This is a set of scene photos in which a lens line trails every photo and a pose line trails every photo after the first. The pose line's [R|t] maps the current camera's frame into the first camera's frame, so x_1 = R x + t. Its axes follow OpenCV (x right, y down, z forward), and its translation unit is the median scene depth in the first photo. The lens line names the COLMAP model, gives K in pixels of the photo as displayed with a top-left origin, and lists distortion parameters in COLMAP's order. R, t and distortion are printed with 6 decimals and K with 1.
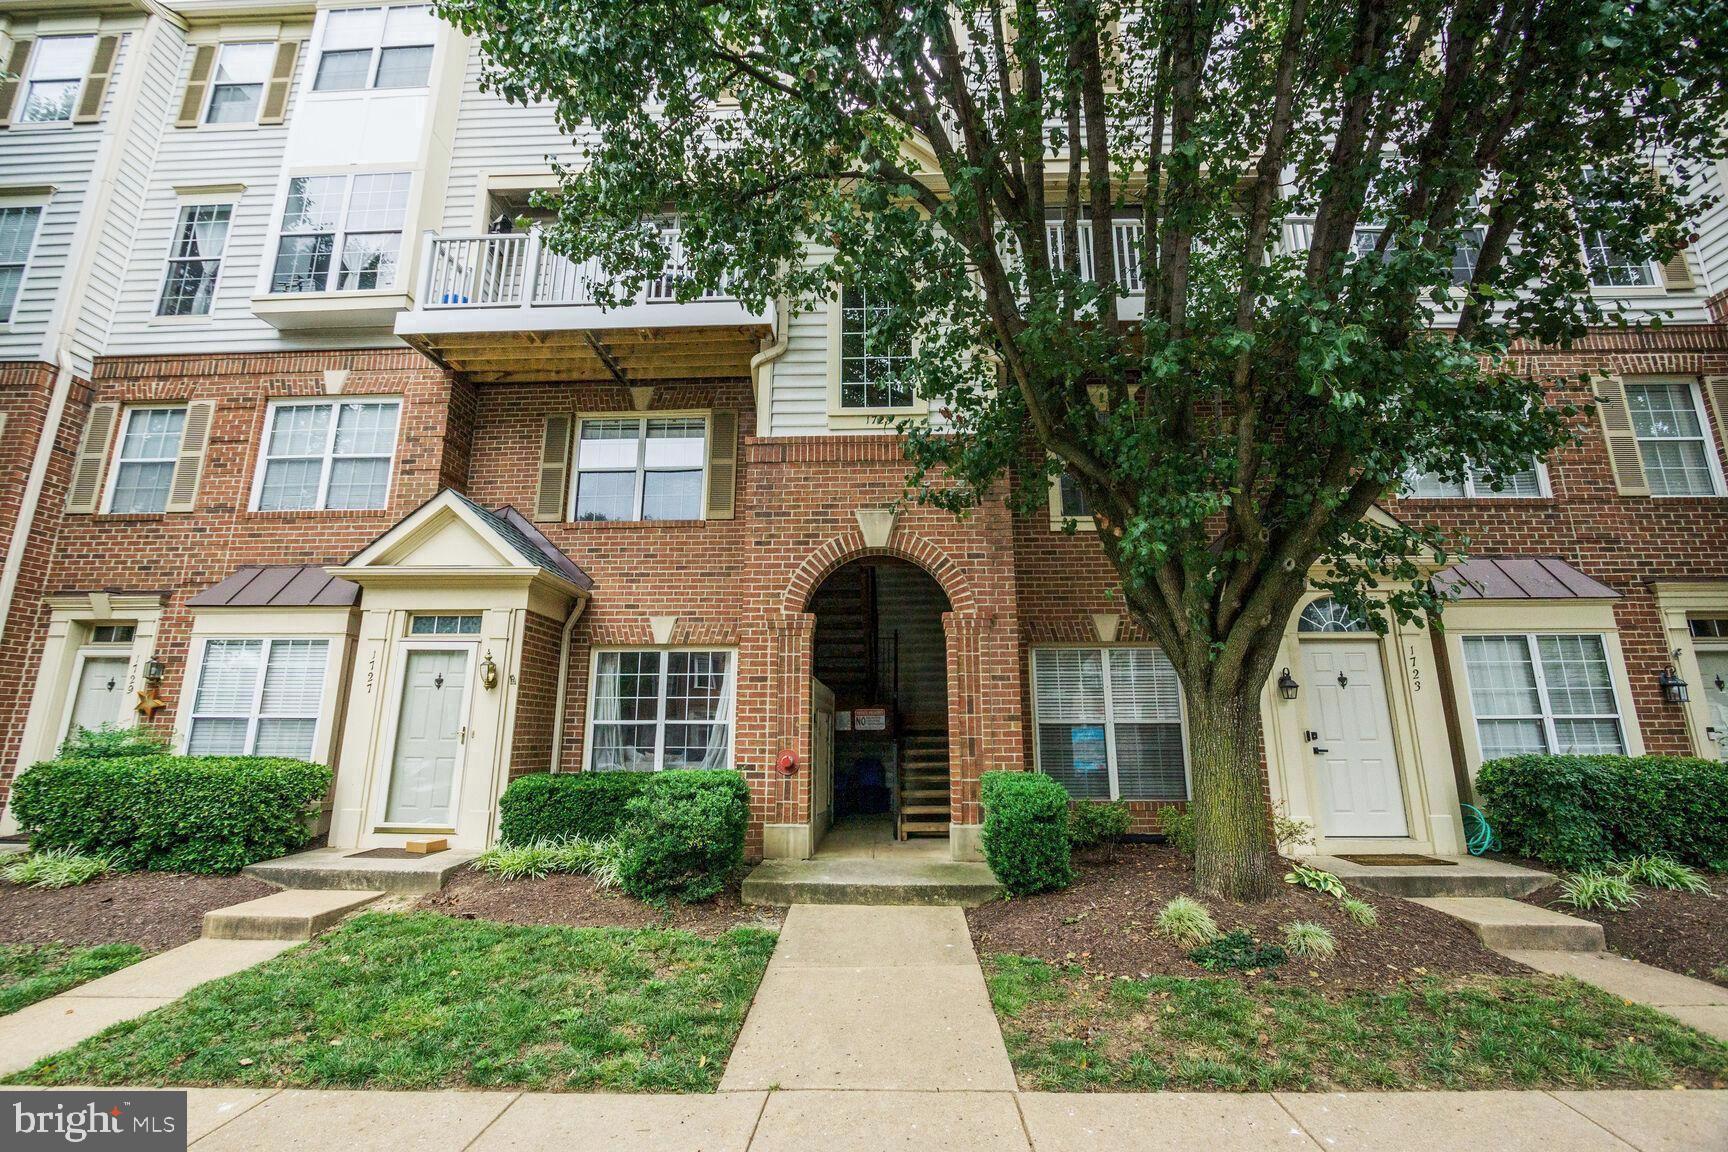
lens RADIAL K [[589.5, 0, 852.2], [0, 589.5, 635.2], [0, 0, 1]] dist [-0.011231, 0.000434]
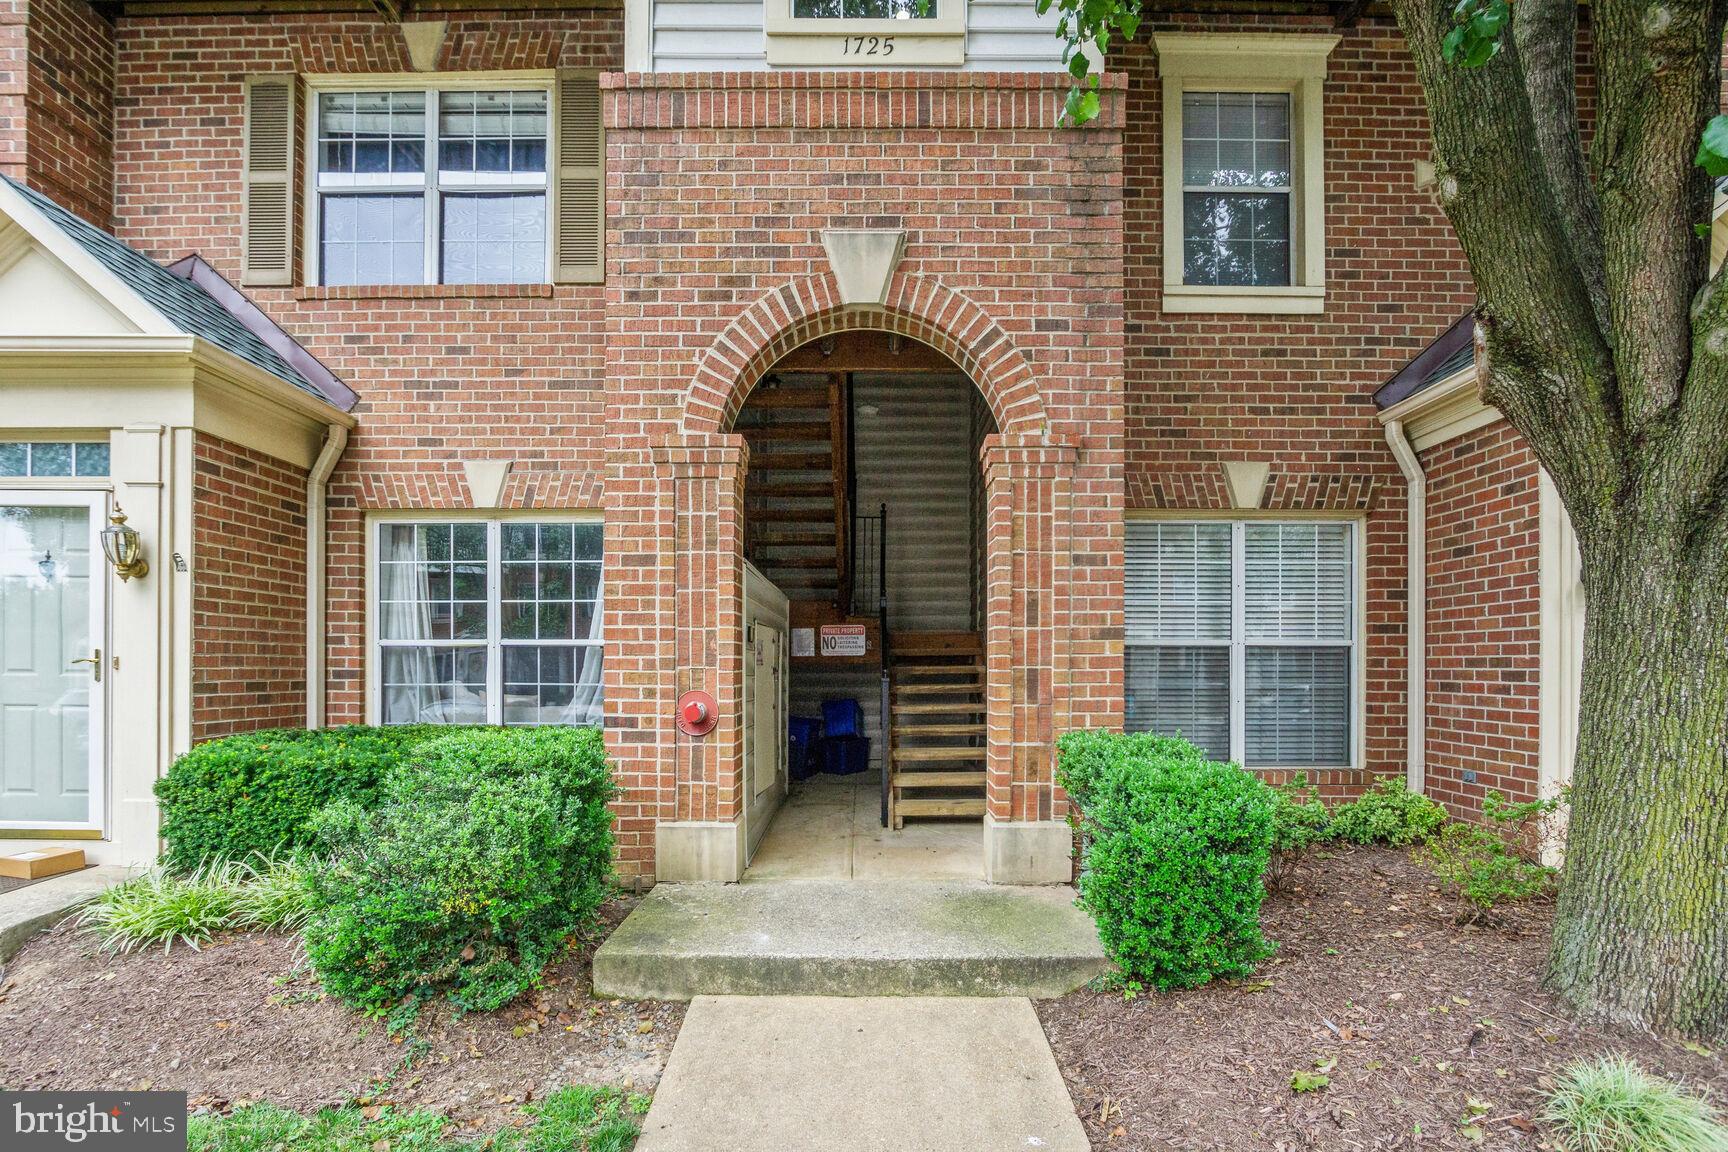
lens RADIAL K [[761.7, 0, 843.3], [0, 761.7, 669.2], [0, 0, 1]] dist [-0.019326, 0.000923]
pose [[0.999439, 0.000048, 0.033498, 0.002543], [-0.005906, 0.984588, 0.174791, 0.048396], [-0.032973, -0.174891, 0.984036, 0.289920]]
